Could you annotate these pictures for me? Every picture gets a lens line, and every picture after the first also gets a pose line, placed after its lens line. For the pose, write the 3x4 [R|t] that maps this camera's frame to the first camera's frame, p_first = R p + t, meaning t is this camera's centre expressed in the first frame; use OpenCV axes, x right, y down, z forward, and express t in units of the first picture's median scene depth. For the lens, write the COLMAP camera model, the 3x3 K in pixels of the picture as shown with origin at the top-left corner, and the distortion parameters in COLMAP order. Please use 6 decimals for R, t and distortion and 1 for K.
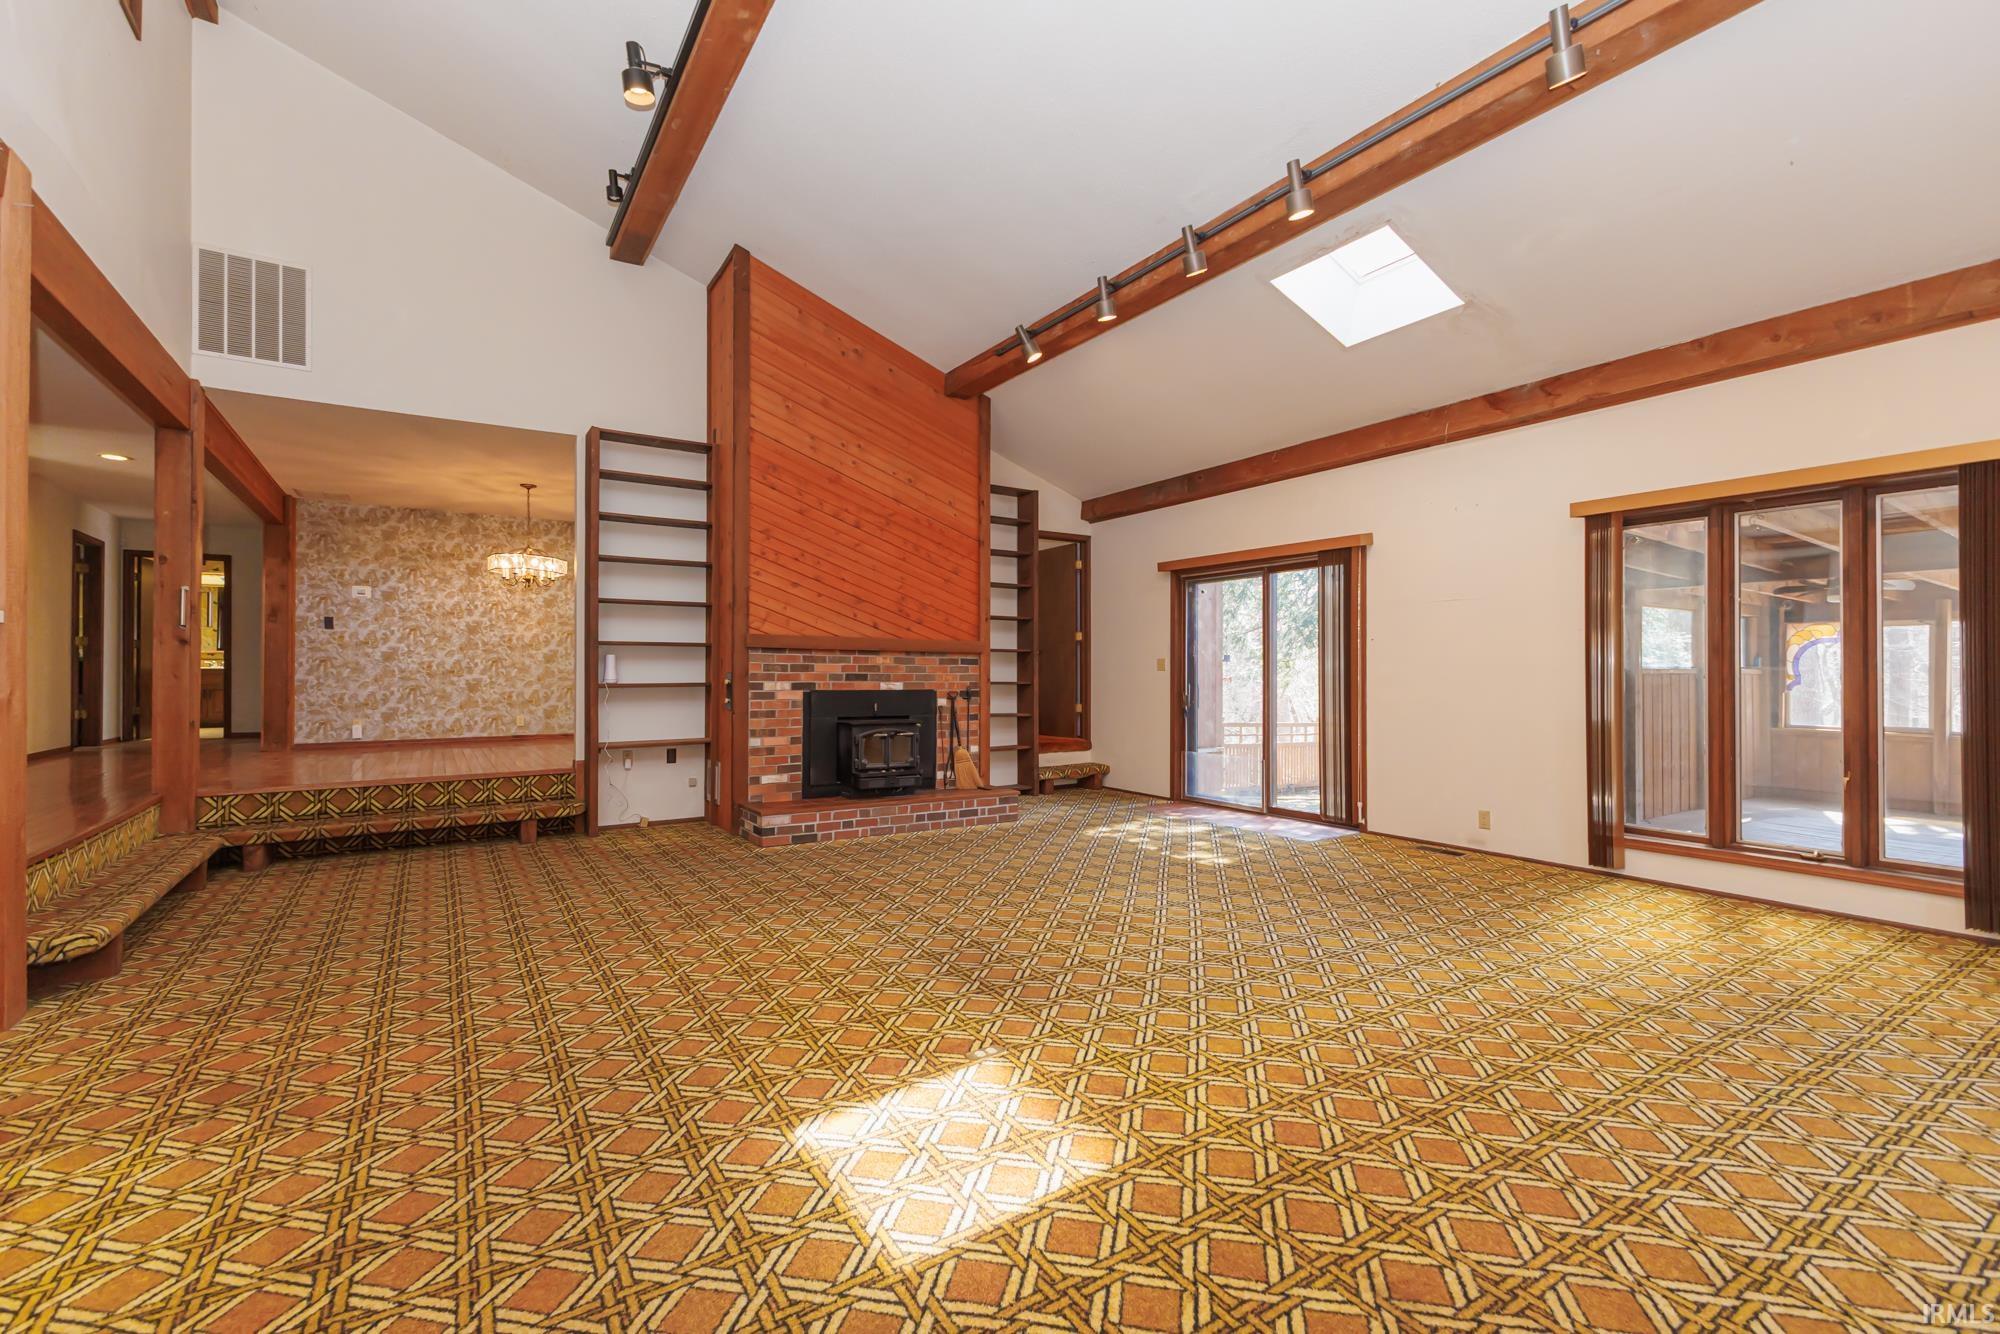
lens RADIAL K [[871.0, 0, 995.8], [0, 871.0, 670.5], [0, 0, 1]] dist [0.012635, -0.000408]
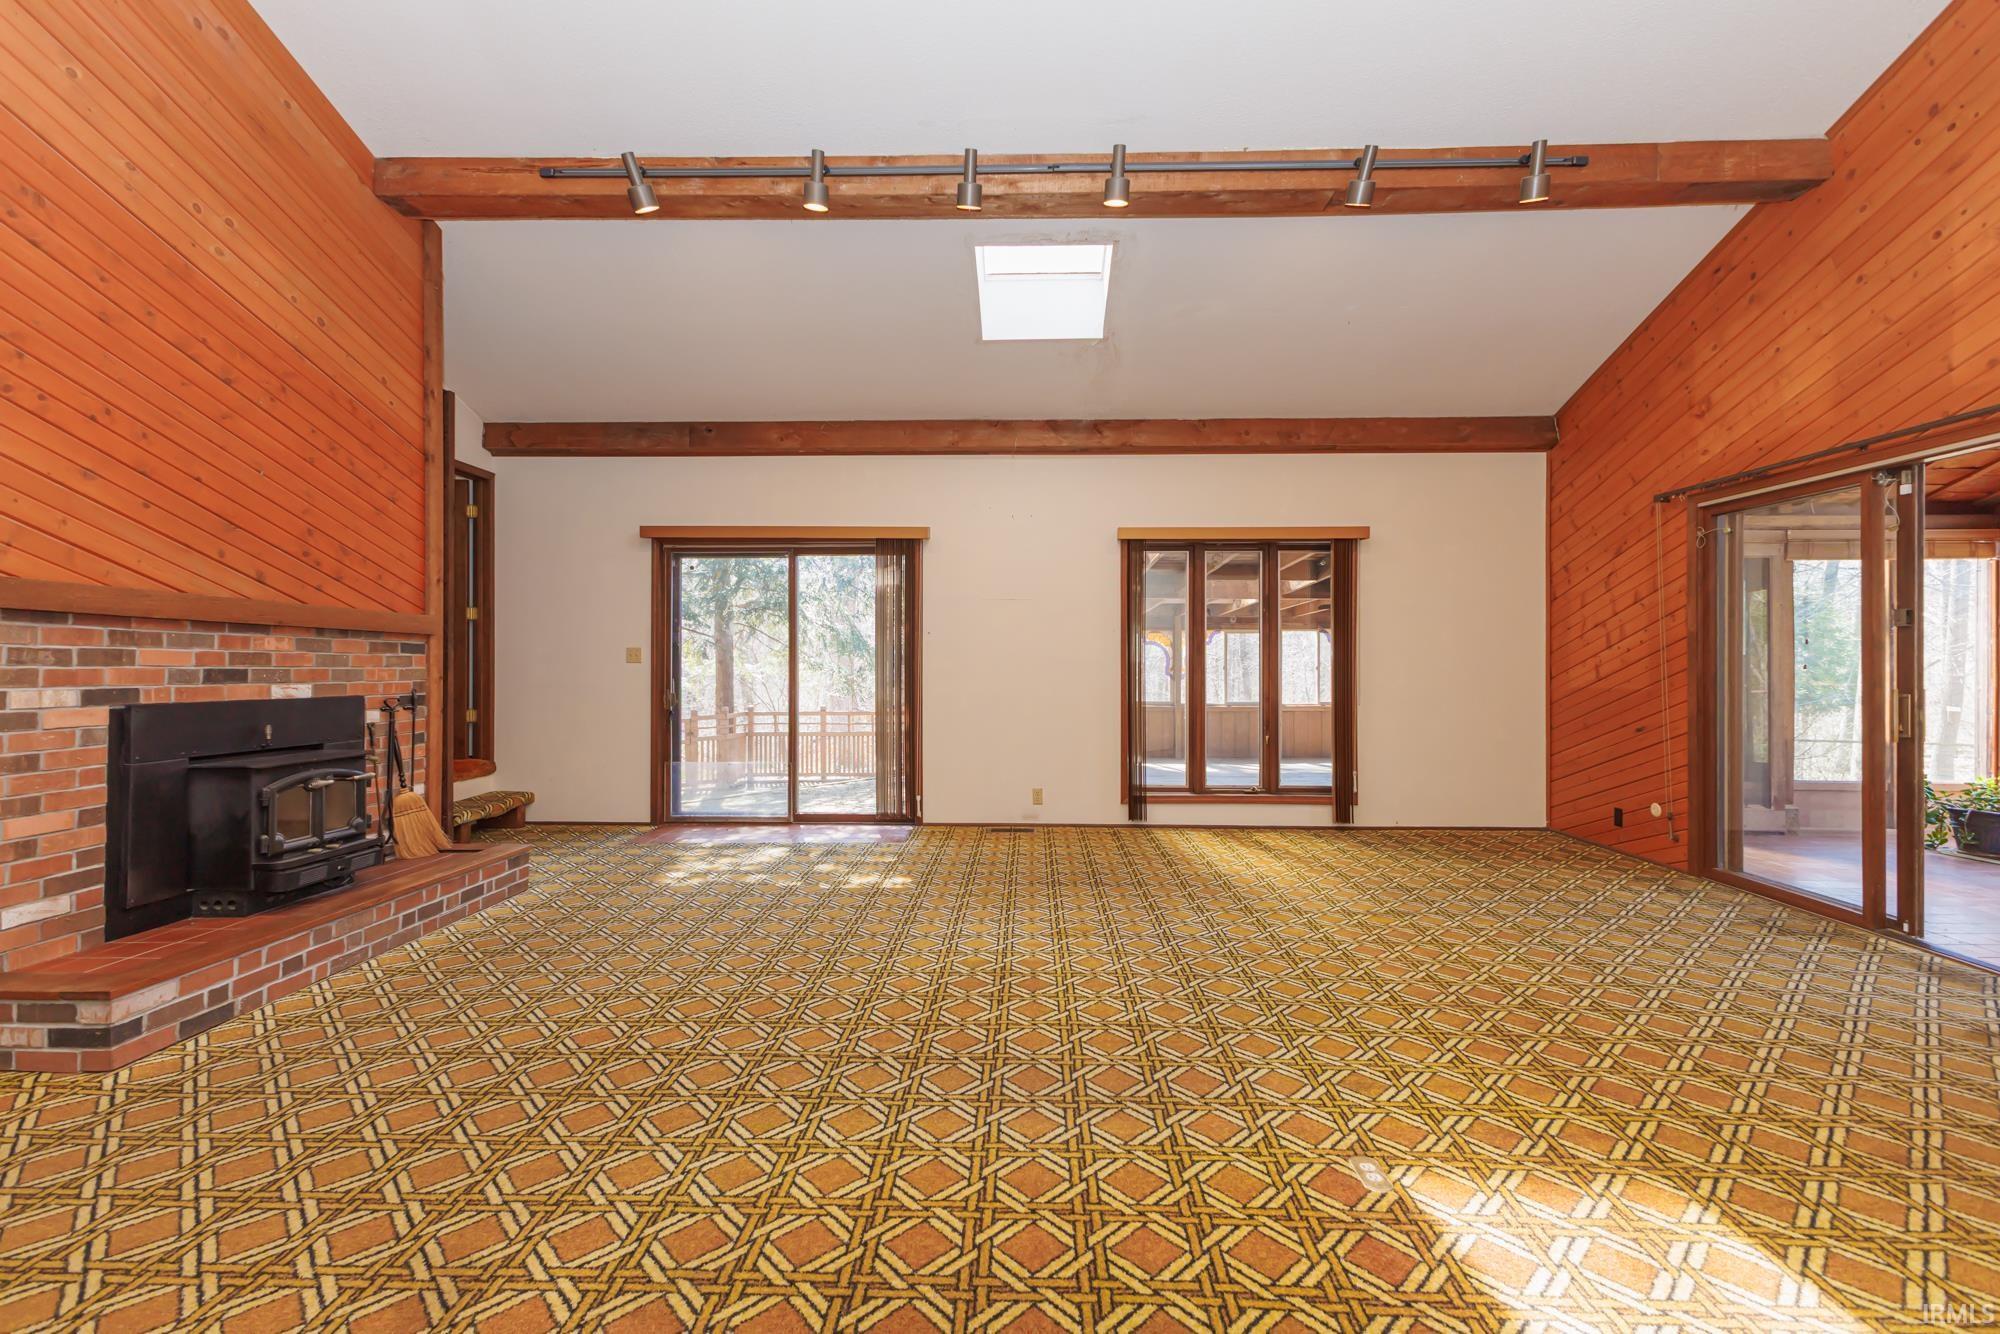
lens RADIAL K [[871.0, 0, 990.7], [0, 871.0, 669.3], [0, 0, 1]] dist [0.012635, -0.000408]
pose [[0.565432, -0.004572, 0.824782, -0.346124], [-0.003804, 0.999960, 0.008150, -0.002177], [-0.824786, -0.007745, 0.565392, 0.354755]]
